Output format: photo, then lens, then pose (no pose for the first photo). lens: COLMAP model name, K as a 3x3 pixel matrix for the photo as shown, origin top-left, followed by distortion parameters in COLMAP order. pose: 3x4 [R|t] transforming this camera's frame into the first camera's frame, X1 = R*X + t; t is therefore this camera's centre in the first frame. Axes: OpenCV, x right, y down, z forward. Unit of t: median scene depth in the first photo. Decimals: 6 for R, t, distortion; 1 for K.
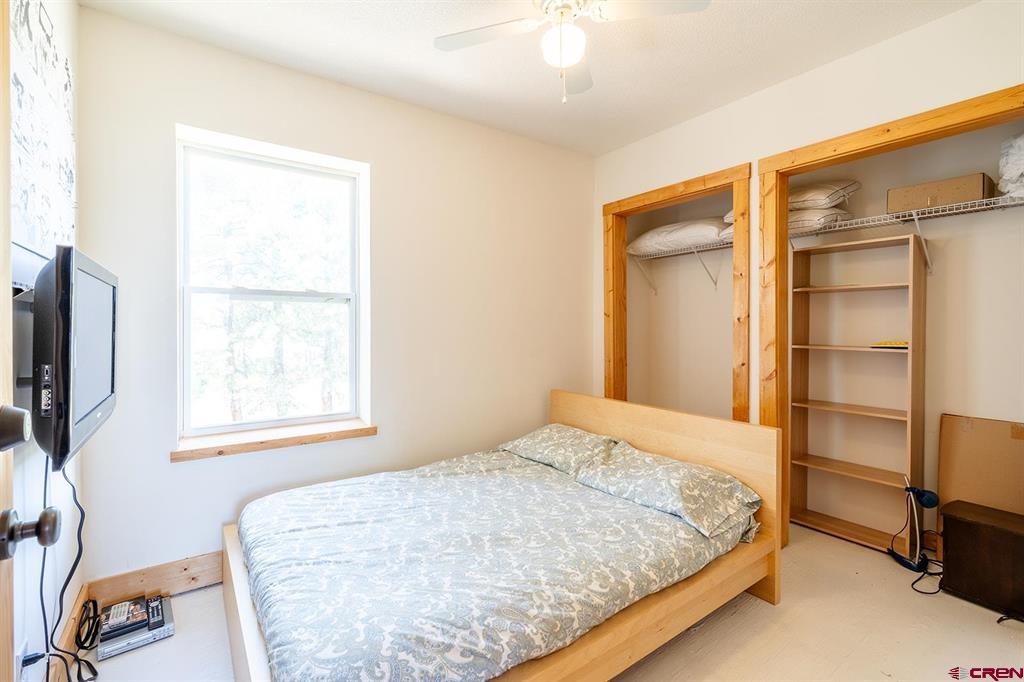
lens RADIAL K [[443.3, 0, 510.6], [0, 443.3, 326.9], [0, 0, 1]] dist [0.000288, 0.000294]
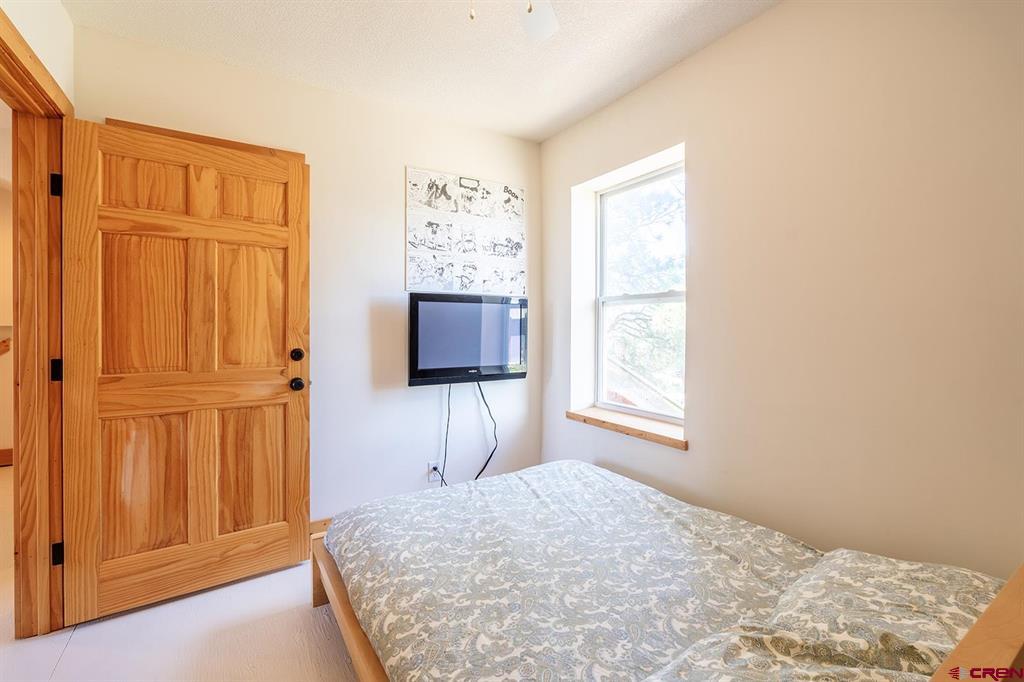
lens RADIAL K [[443.3, 0, 510.6], [0, 443.3, 326.9], [0, 0, 1]] dist [0.000288, 0.000294]
pose [[-0.034921, 0.000309, -0.999390, 0.714479], [-0.000546, 1.000000, 0.000329, 0.000373], [0.999390, 0.000558, -0.034921, 0.849205]]
